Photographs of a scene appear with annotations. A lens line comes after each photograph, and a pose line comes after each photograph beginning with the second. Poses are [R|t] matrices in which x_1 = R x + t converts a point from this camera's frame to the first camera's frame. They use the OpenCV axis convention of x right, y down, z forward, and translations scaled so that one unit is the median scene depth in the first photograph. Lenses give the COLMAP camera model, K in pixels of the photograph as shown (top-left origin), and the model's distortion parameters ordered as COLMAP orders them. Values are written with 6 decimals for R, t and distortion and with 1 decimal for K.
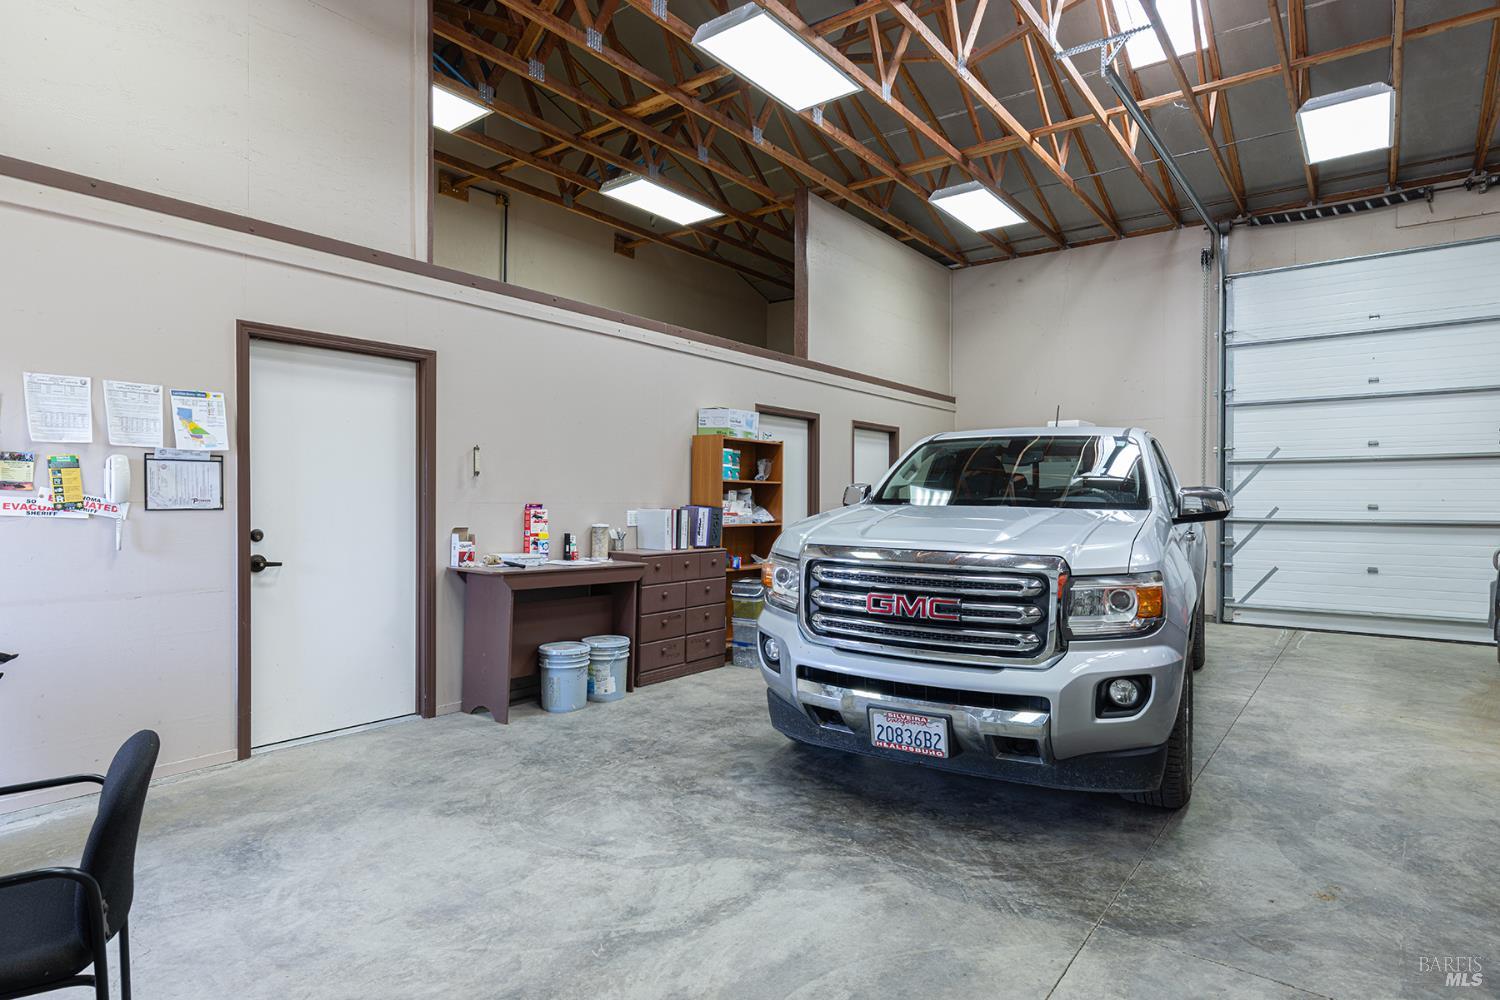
lens RADIAL K [[817.2, 0, 753.2], [0, 817.2, 499.6], [0, 0, 1]] dist [0.002778, 0.000590]
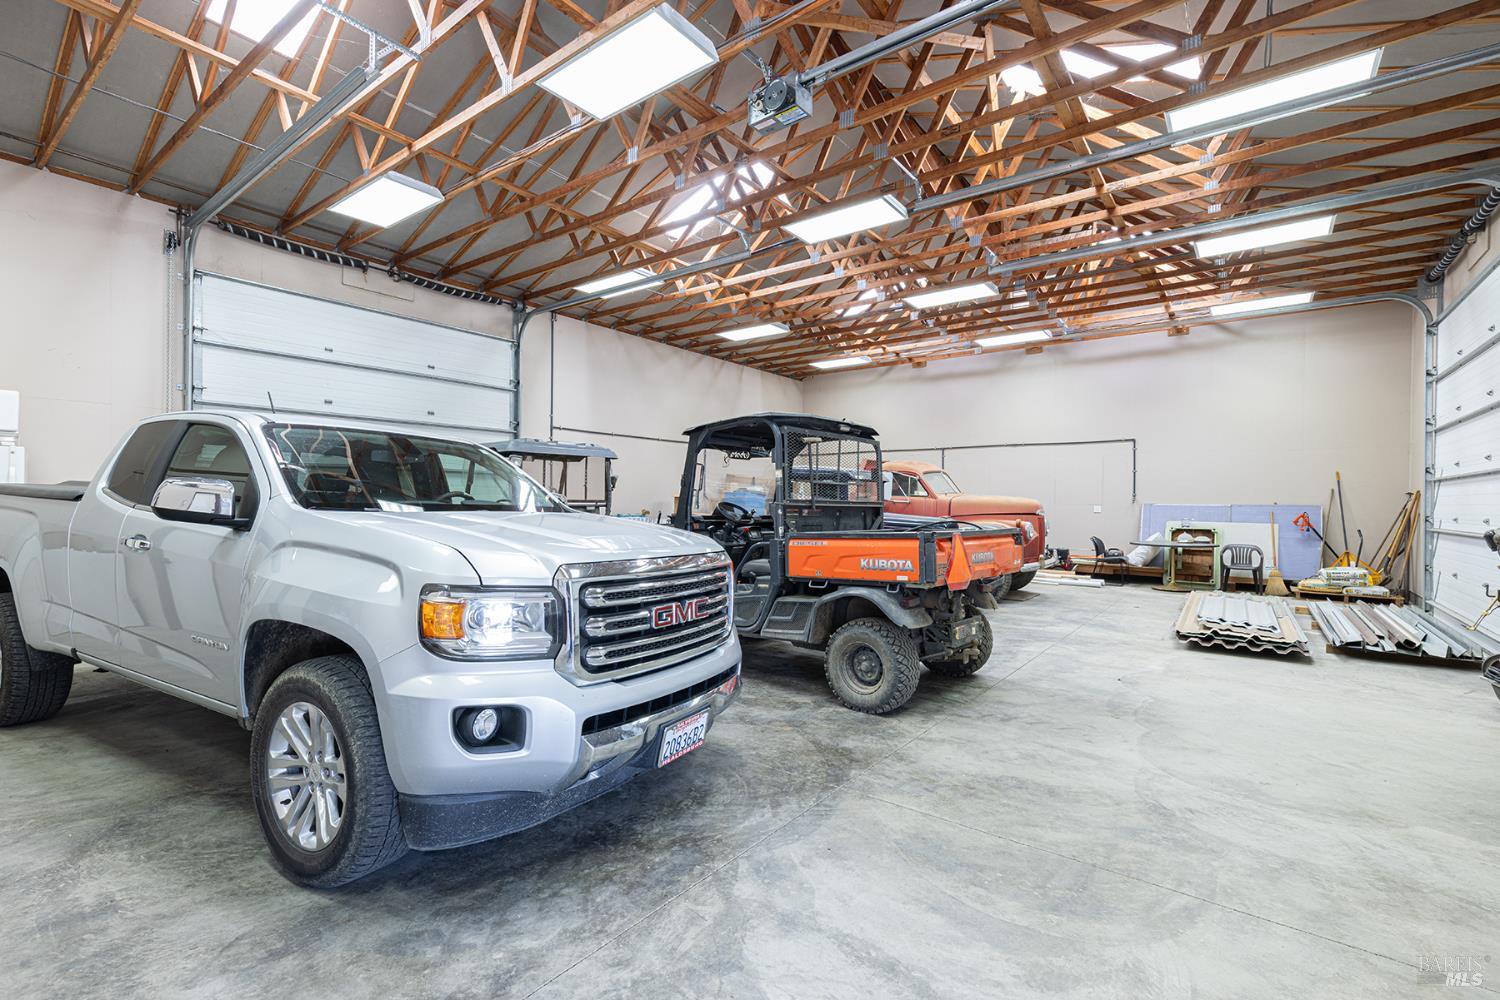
lens RADIAL K [[674.4, 0, 752.9], [0, 674.4, 507.5], [0, 0, 1]] dist [0.008963, -0.000061]
pose [[-0.016914, -0.009808, 0.999809, -0.634506], [-0.008053, 0.999921, 0.009673, -0.008107], [-0.999825, -0.007887, -0.016992, 0.912321]]
